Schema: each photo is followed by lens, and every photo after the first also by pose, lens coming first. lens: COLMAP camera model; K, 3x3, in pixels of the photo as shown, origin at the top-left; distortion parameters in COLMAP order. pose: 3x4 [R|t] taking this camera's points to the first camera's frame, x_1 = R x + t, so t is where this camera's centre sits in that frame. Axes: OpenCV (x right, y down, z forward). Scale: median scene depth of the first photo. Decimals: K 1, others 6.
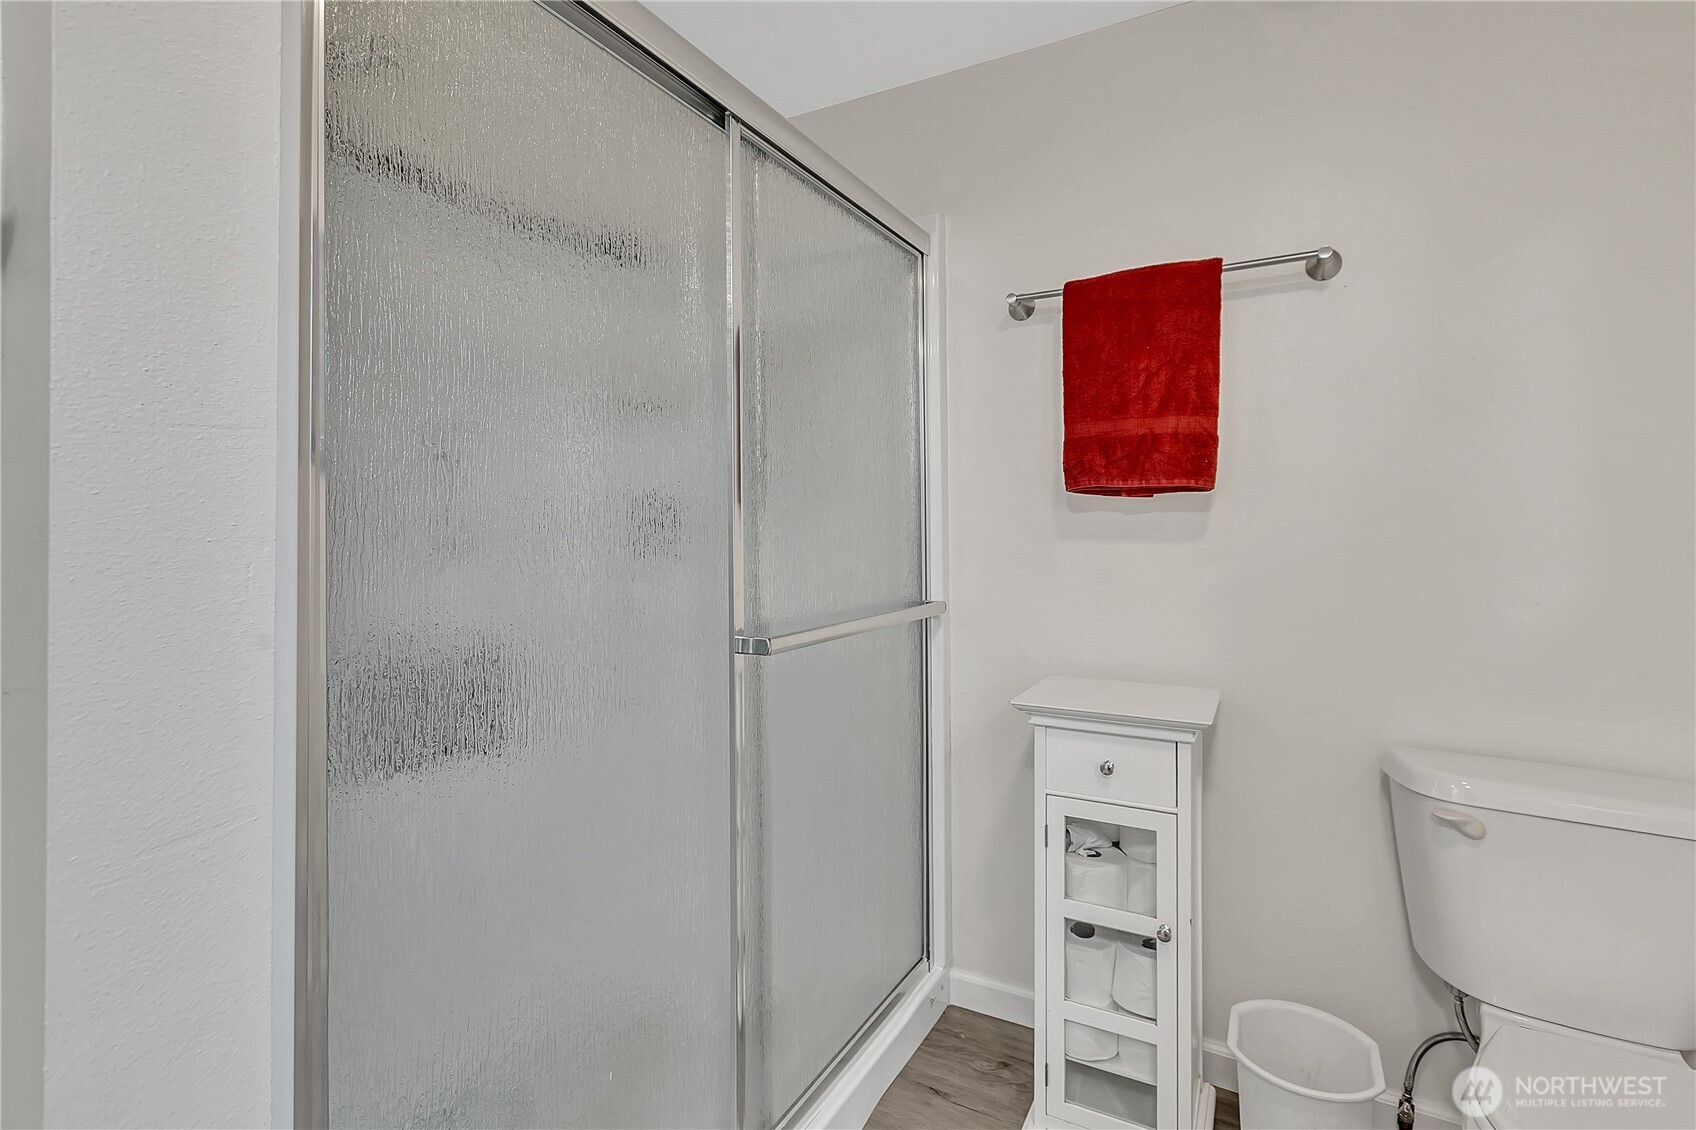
lens RADIAL K [[786.2, 0, 857.5], [0, 786.2, 517.6], [0, 0, 1]] dist [-0.004854, 0.000828]
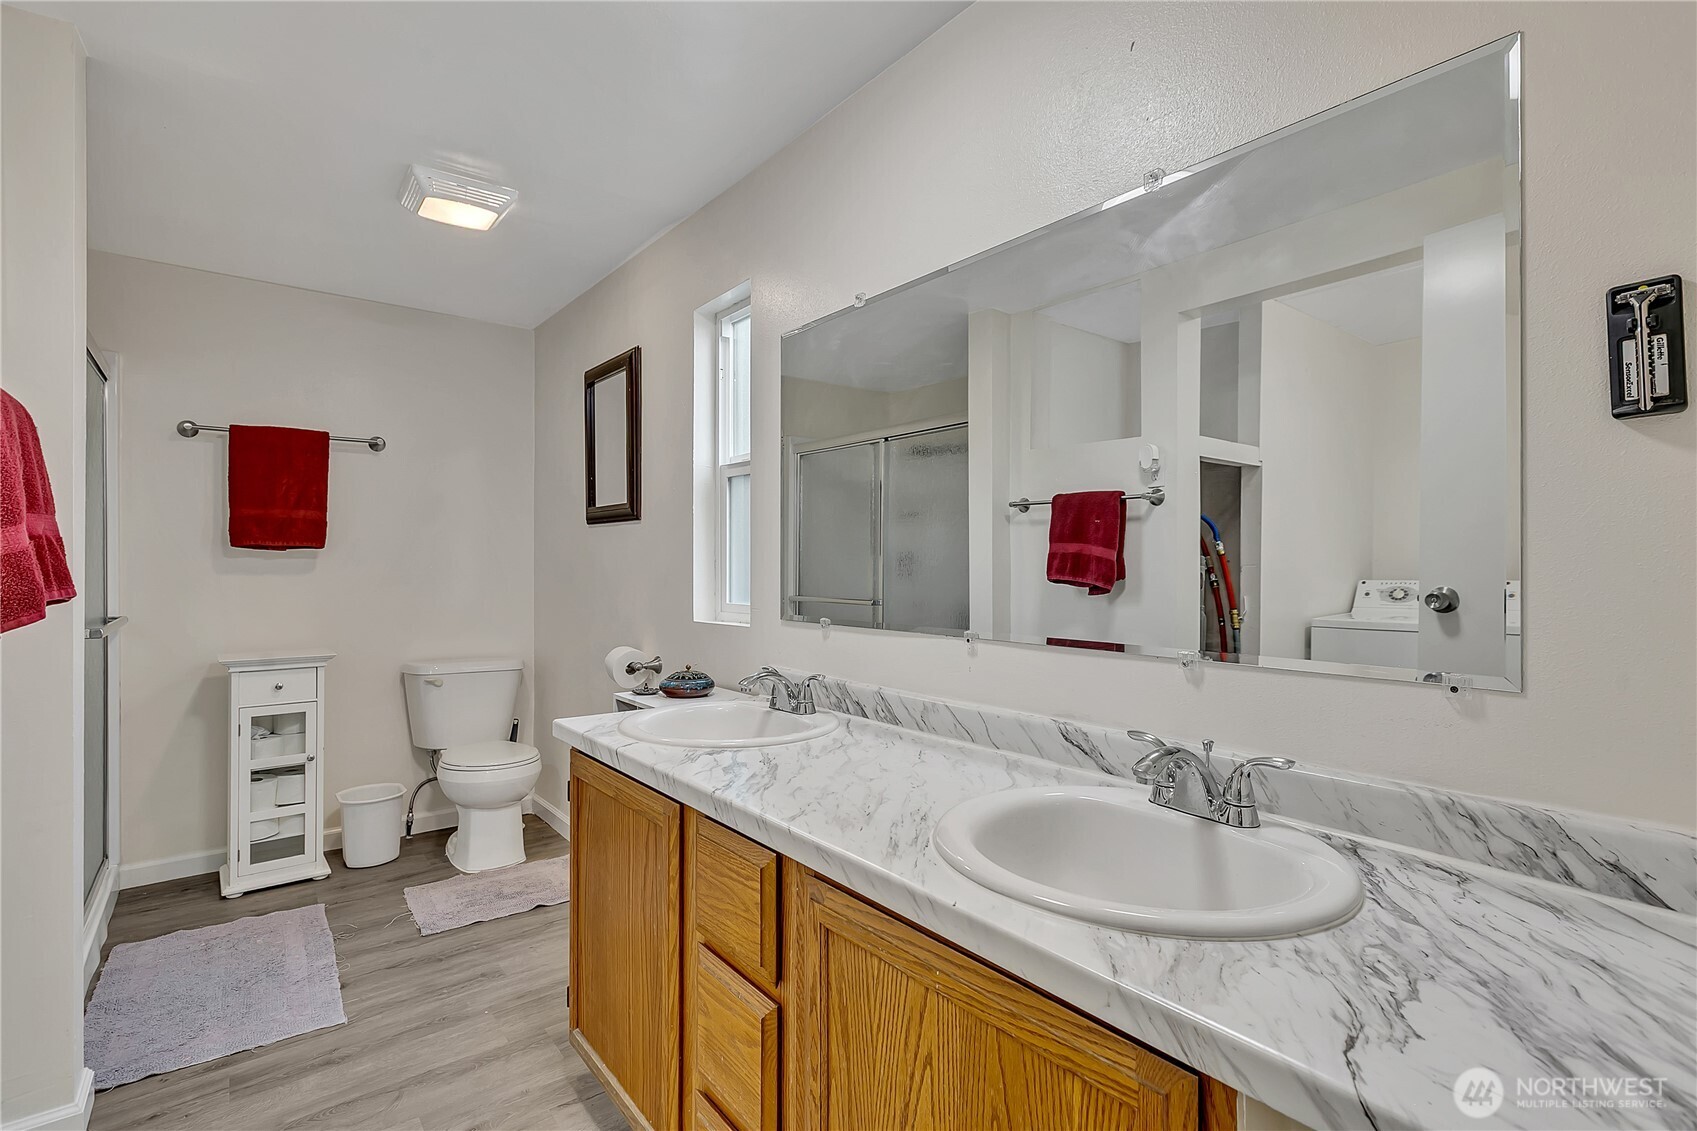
lens RADIAL K [[786.7, 0, 854.6], [0, 786.7, 563.2], [0, 0, 1]] dist [-0.004854, 0.000828]
pose [[0.370625, 0.009870, 0.928730, -0.945986], [-0.010806, 0.999922, -0.006314, 0.000688], [-0.928720, -0.007696, 0.370702, -1.046075]]
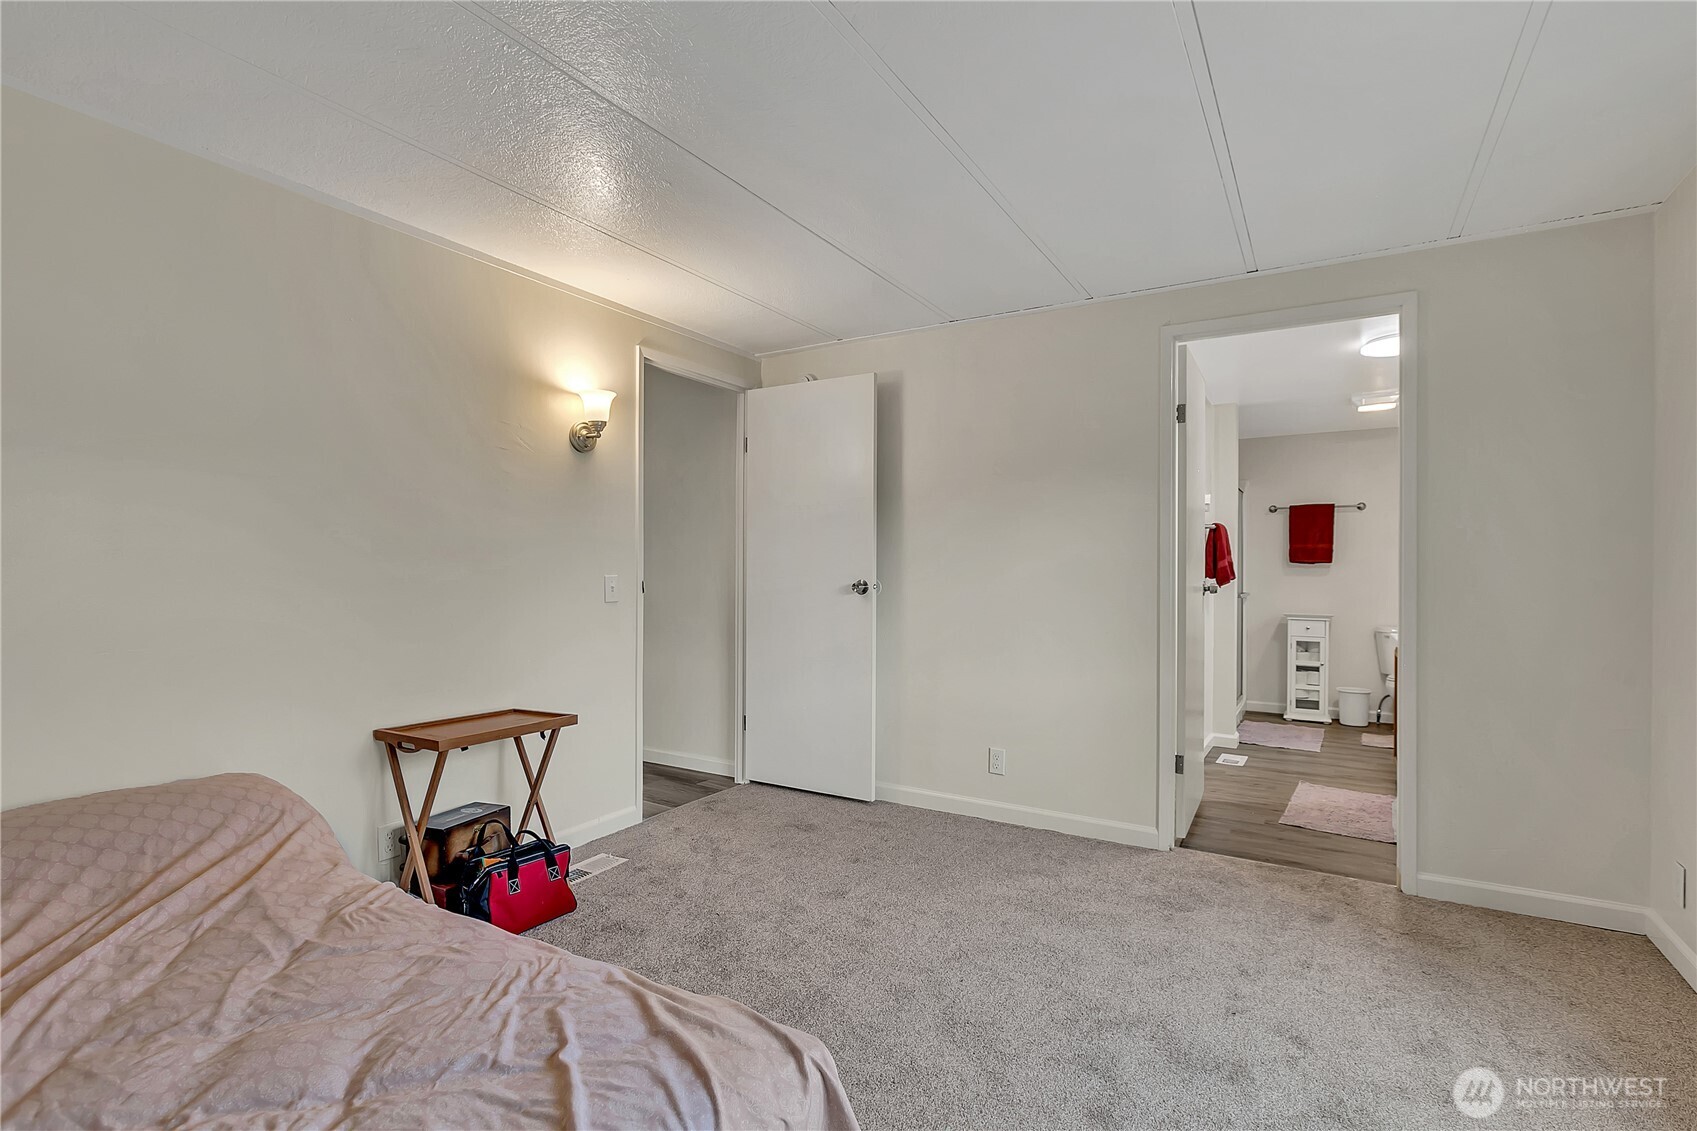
lens RADIAL K [[786.7, 0, 854.1], [0, 786.7, 569.7], [0, 0, 1]] dist [-0.004854, 0.000828]
pose [[0.999575, 0.013380, -0.025907, -1.932796], [-0.013174, 0.999880, 0.008101, -0.001463], [0.026012, -0.007756, 0.999632, -3.153711]]
